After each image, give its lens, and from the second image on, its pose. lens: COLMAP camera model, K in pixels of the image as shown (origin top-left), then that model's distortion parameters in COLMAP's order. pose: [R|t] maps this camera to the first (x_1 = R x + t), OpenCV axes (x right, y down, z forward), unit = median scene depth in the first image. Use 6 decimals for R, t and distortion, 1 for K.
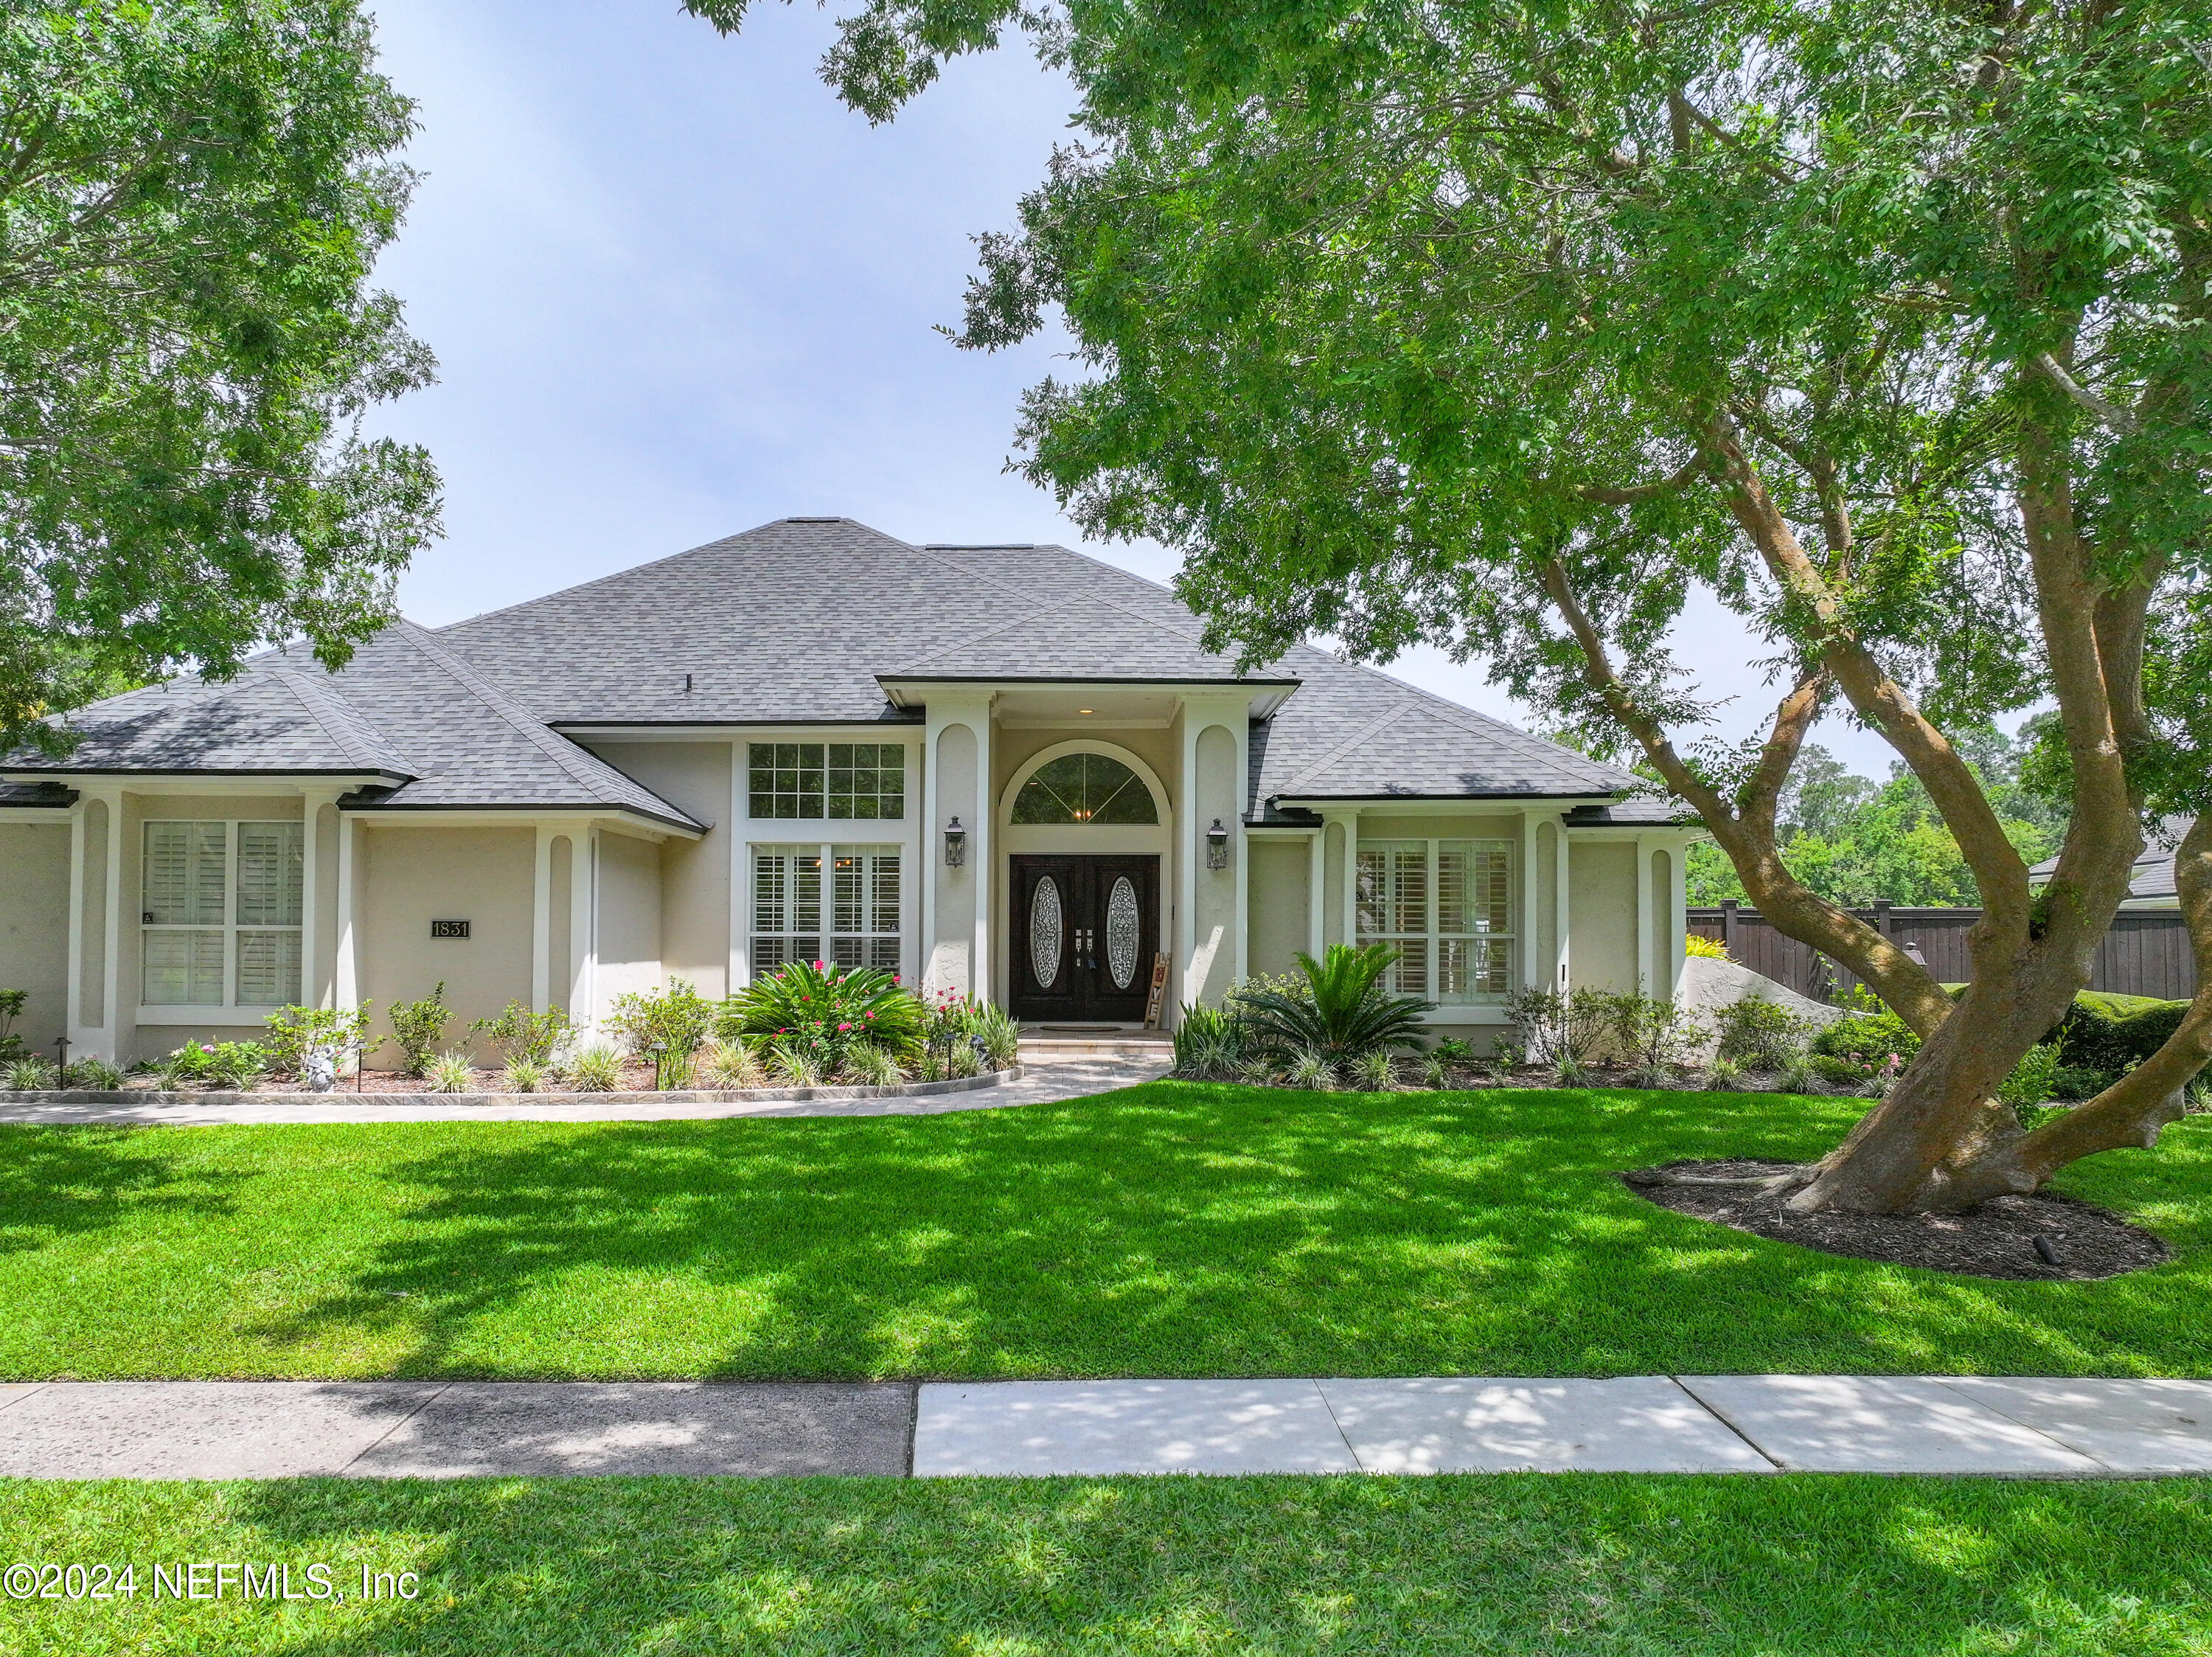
lens RADIAL K [[1593.2, 0, 979.4], [0, 1593.2, 906.7], [0, 0, 1]] dist [-0.004281, 0.003018]
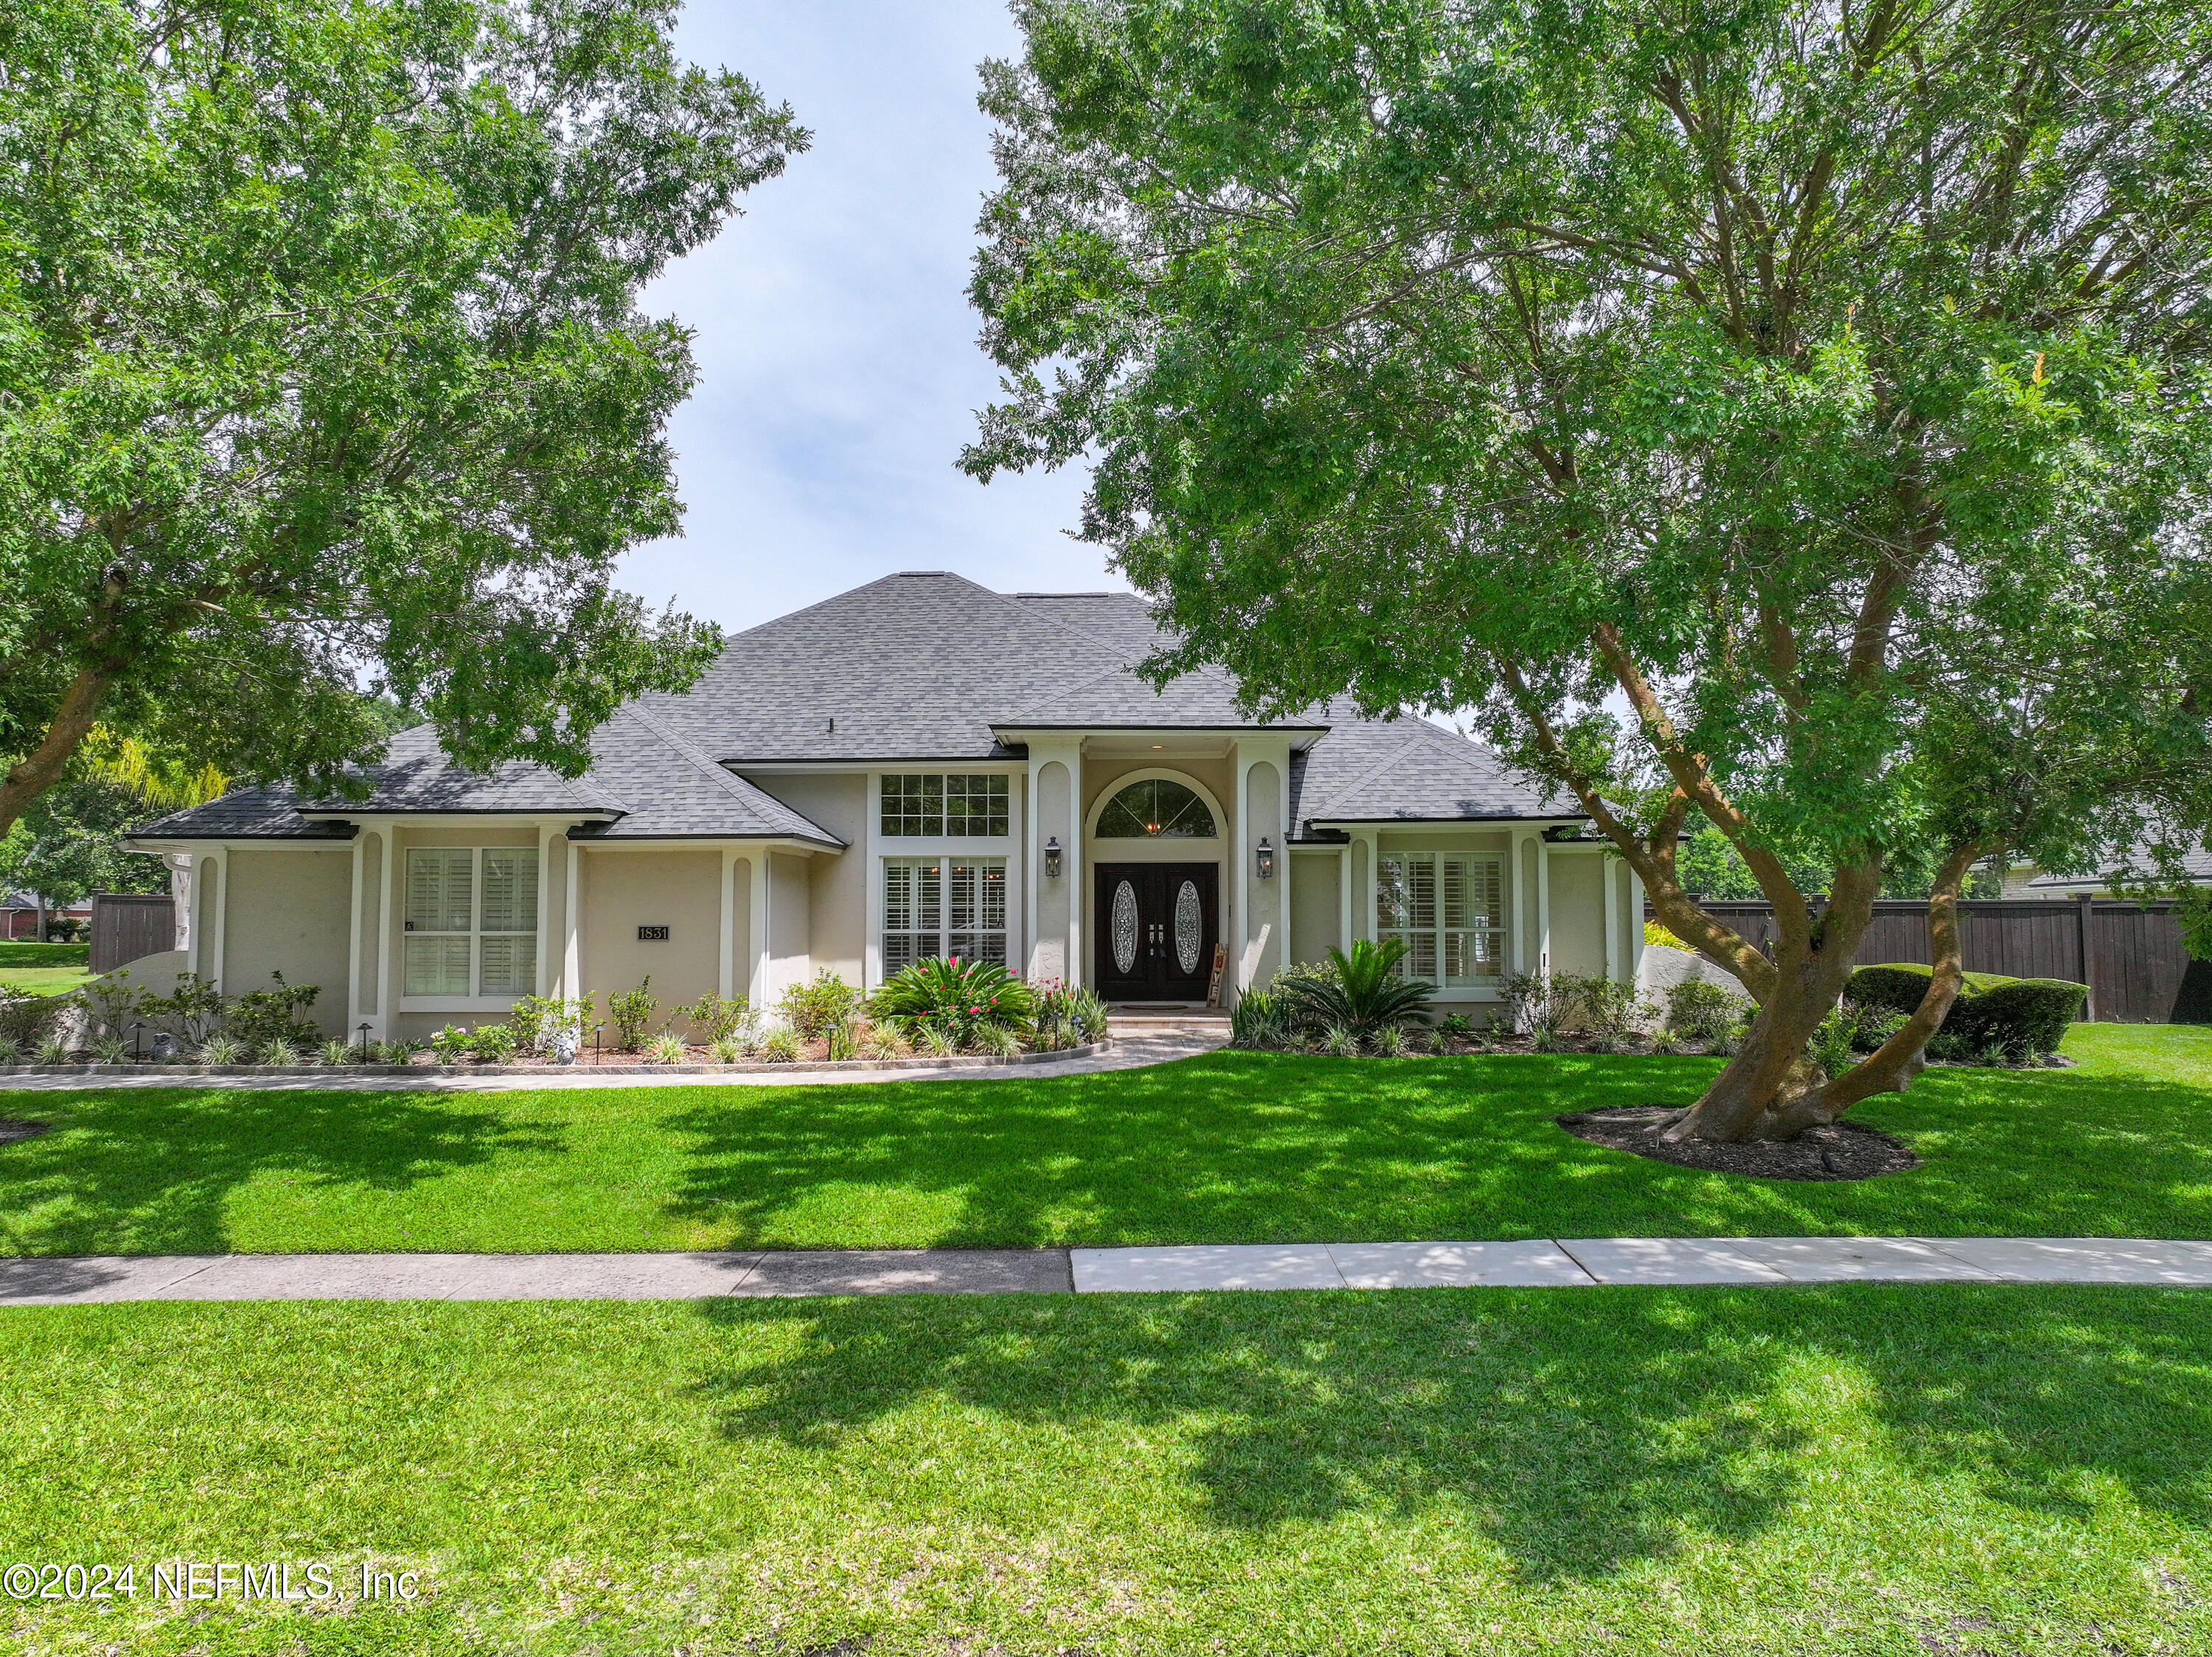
lens RADIAL K [[1600.0, 0, 1061.7], [0, 1600.0, 825.0], [0, 0, 1]] dist [0.001890, -0.000086]
pose [[0.999837, -0.006124, 0.016977, -0.033850], [0.006638, 0.999517, -0.030354, -0.031937], [-0.016783, 0.030462, 0.999395, -0.275123]]
